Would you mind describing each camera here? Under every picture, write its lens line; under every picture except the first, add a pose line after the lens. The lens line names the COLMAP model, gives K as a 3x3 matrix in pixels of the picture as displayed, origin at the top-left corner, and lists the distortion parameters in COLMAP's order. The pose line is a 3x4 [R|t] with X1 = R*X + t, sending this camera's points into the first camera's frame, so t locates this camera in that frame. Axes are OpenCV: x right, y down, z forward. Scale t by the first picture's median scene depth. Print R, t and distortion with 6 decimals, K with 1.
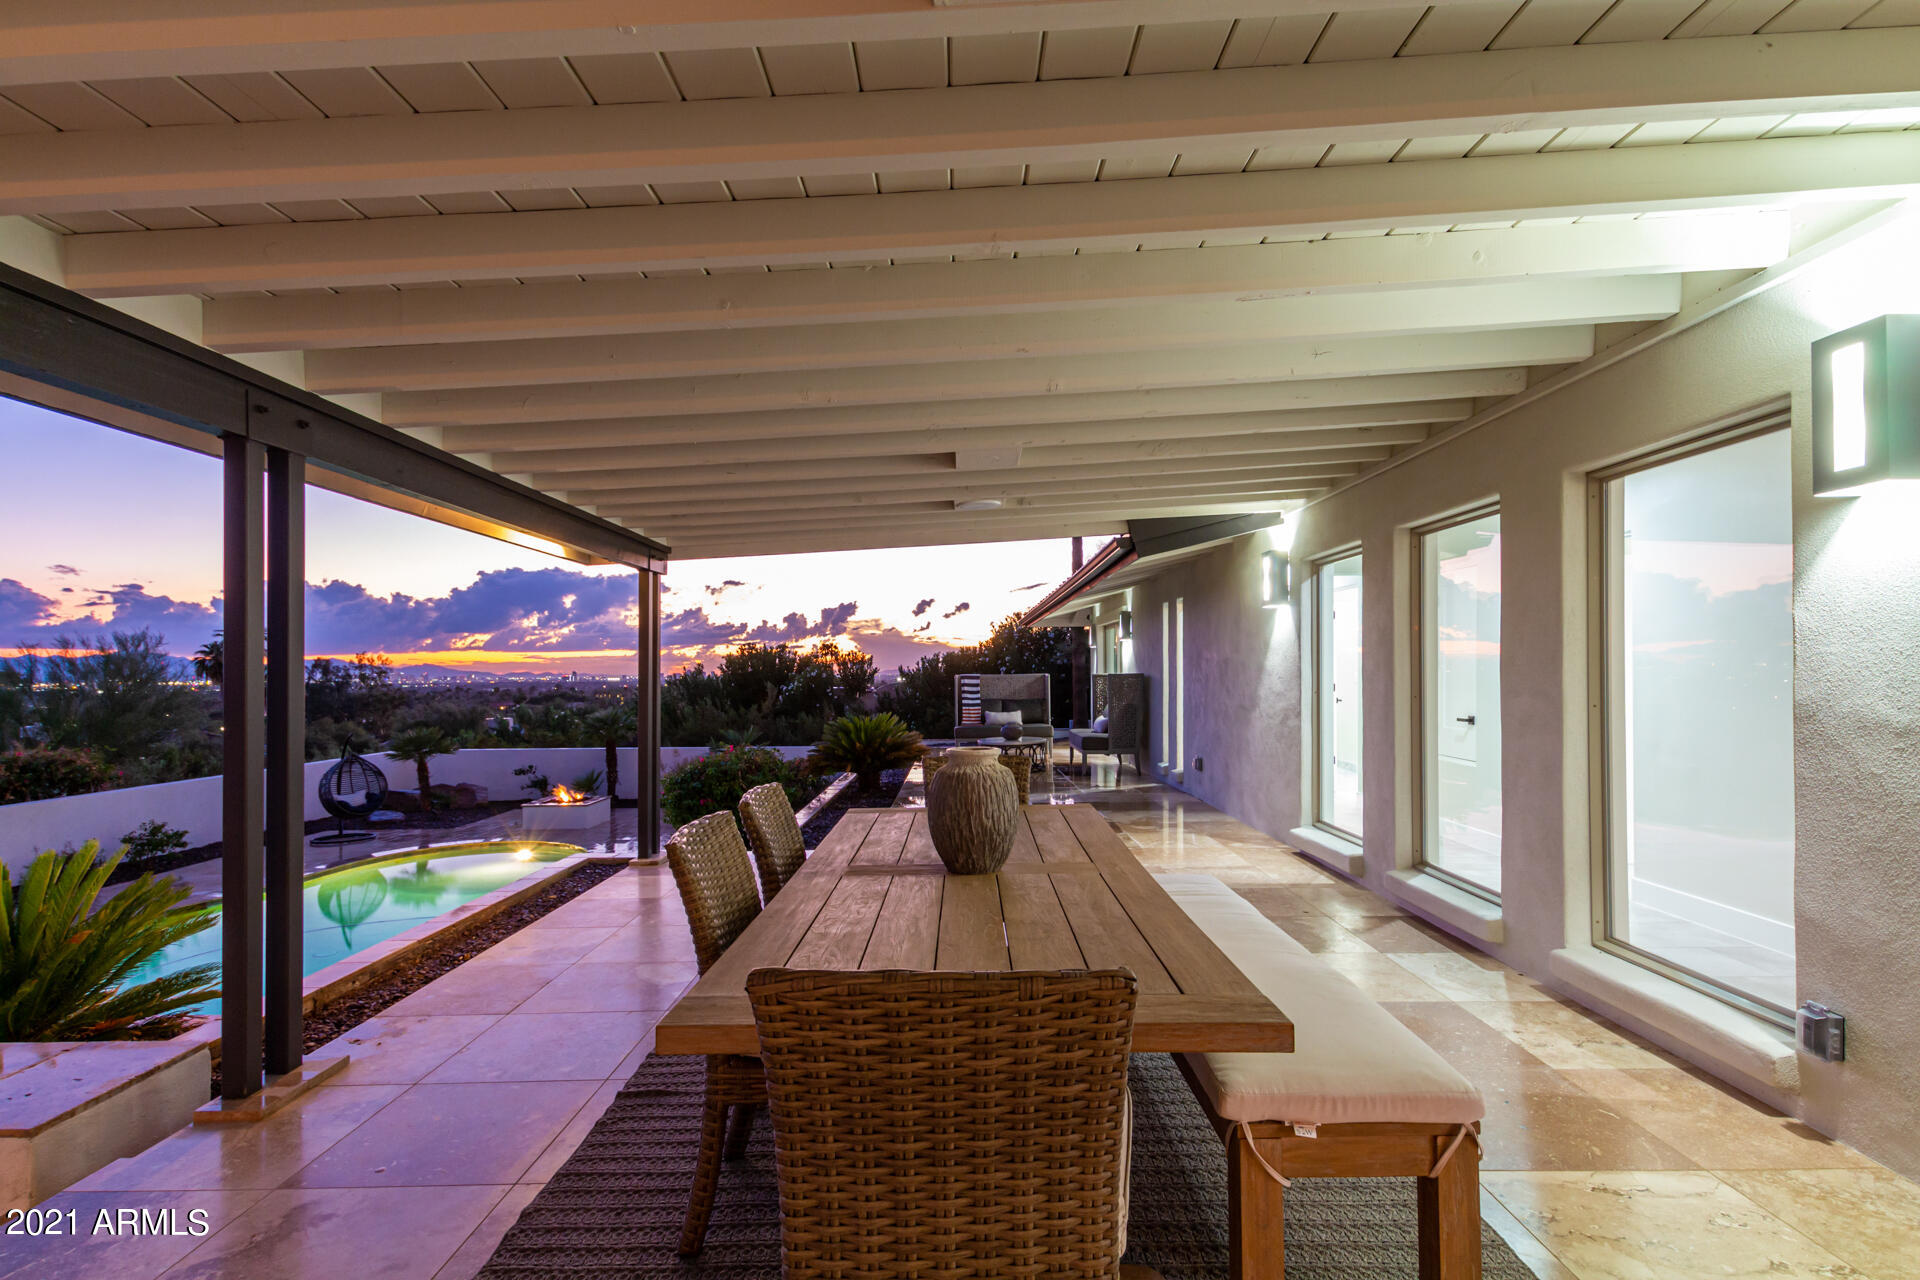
lens RADIAL K [[931.1, 0, 955.5], [0, 931.1, 663.9], [0, 0, 1]] dist [0.015187, -0.005731]
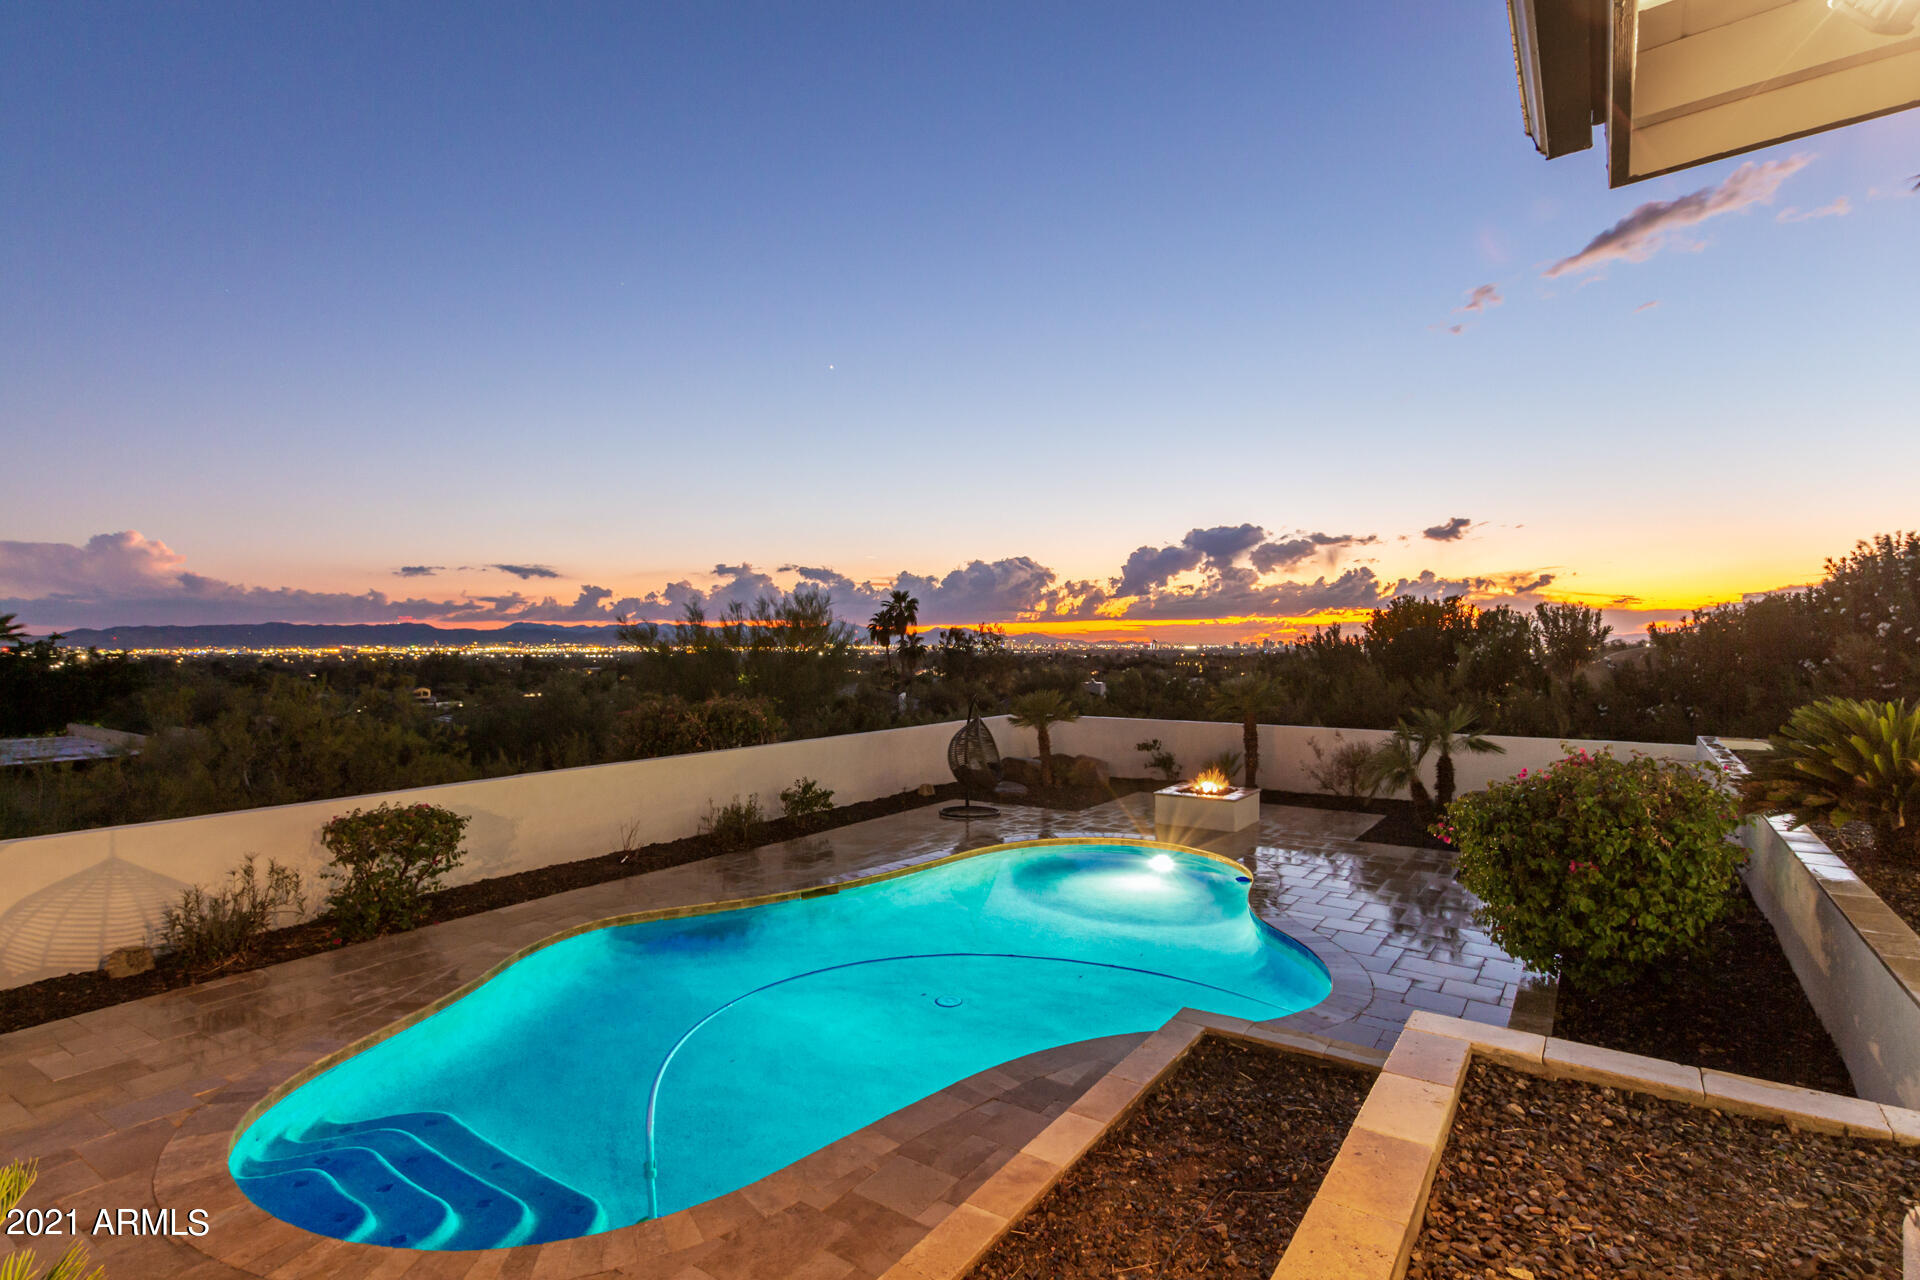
lens RADIAL K [[942.1, 0, 971.0], [0, 942.1, 726.0], [0, 0, 1]] dist [0.004081, -0.000164]
pose [[0.837267, 0.054914, -0.544029, -0.139089], [-0.001219, 0.995129, 0.098572, 0.013496], [0.546792, -0.081868, 0.833256, 0.213568]]
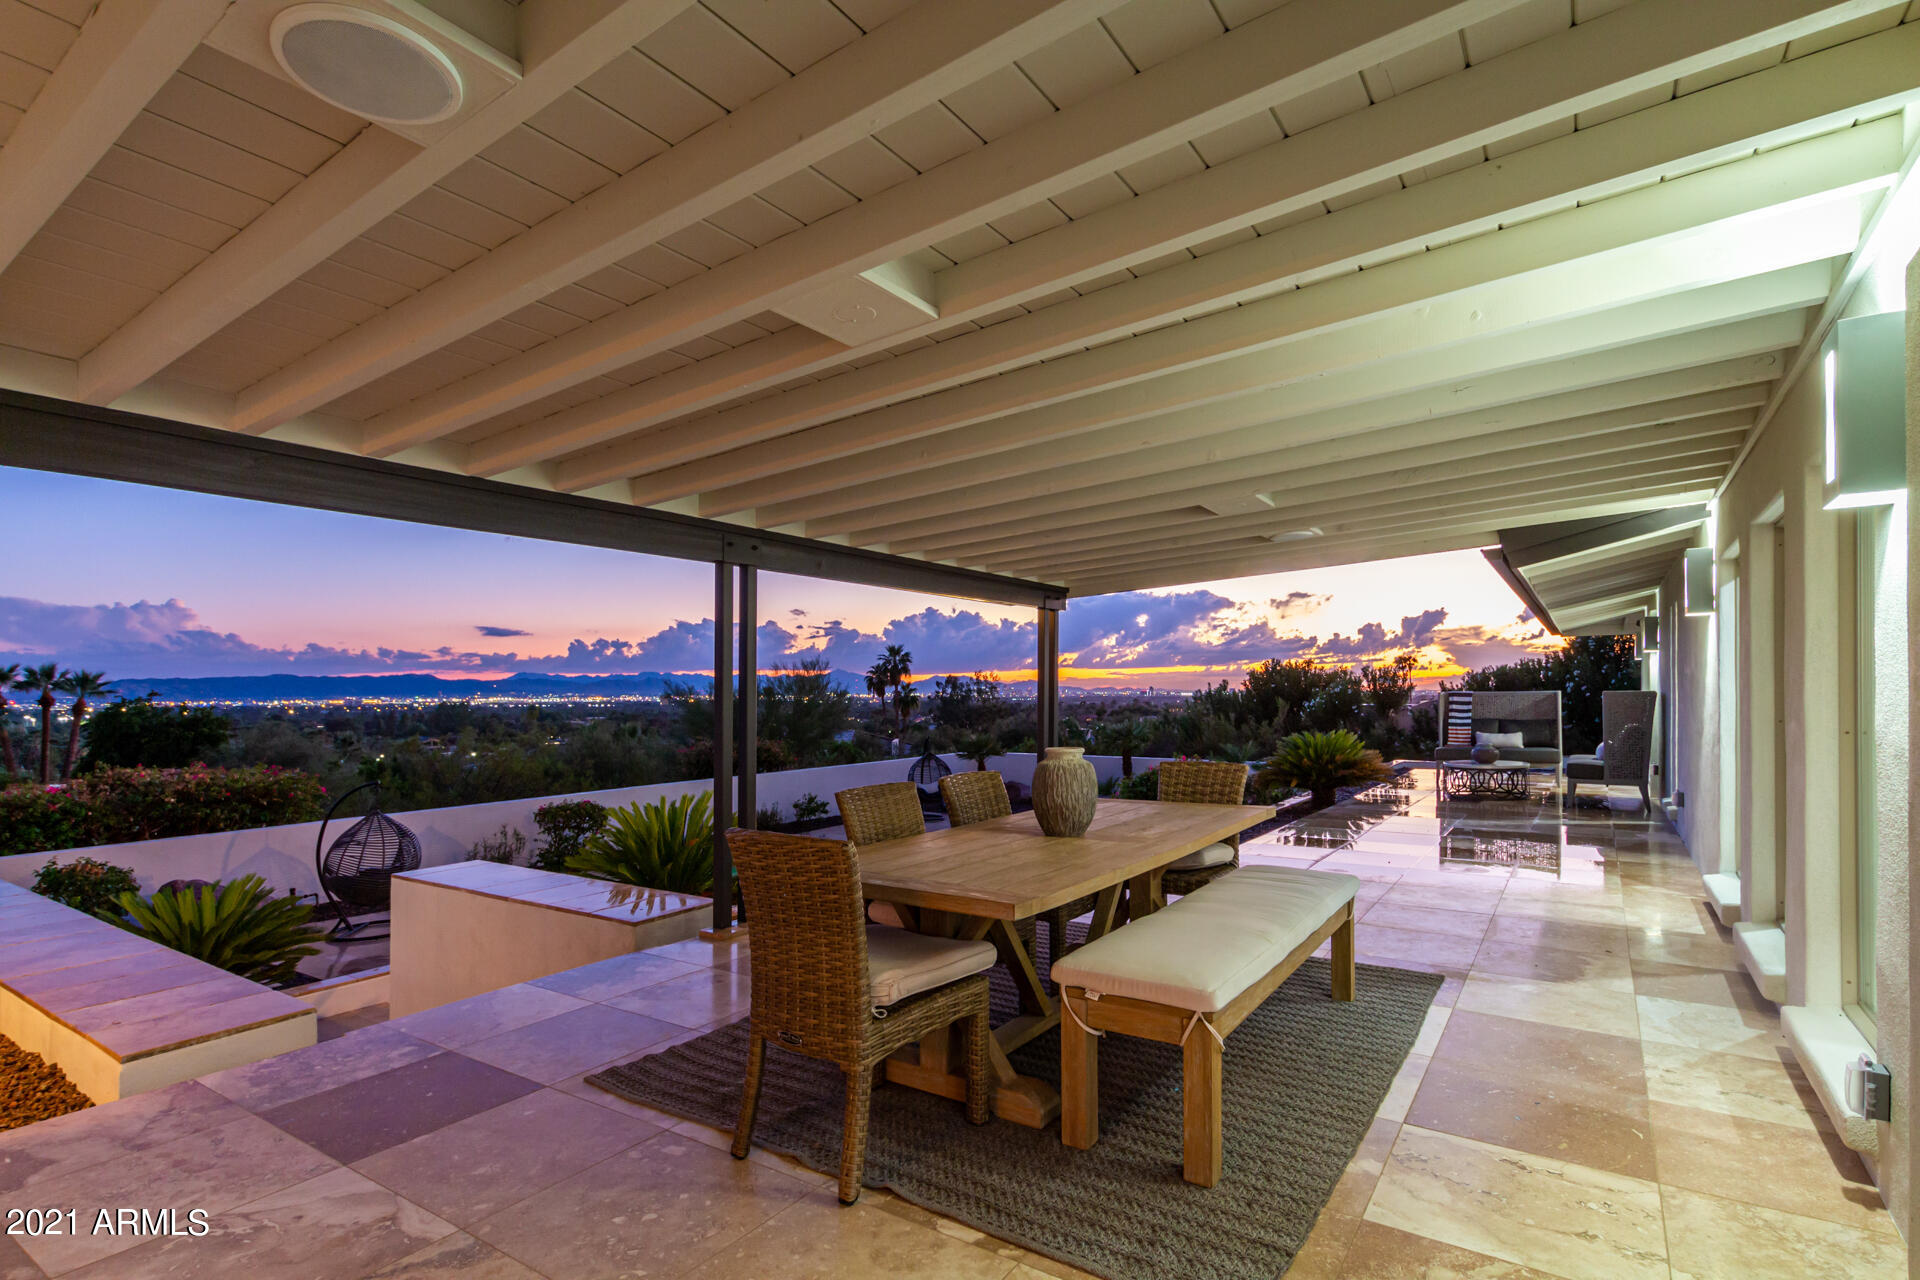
lens RADIAL K [[931.1, 0, 955.5], [0, 931.1, 663.9], [0, 0, 1]] dist [0.015187, -0.005731]
pose [[0.829484, -0.013824, -0.558359, 0.081946], [0.004686, 0.999831, -0.017793, -0.001317], [0.558510, 0.012143, 0.829409, -0.031308]]
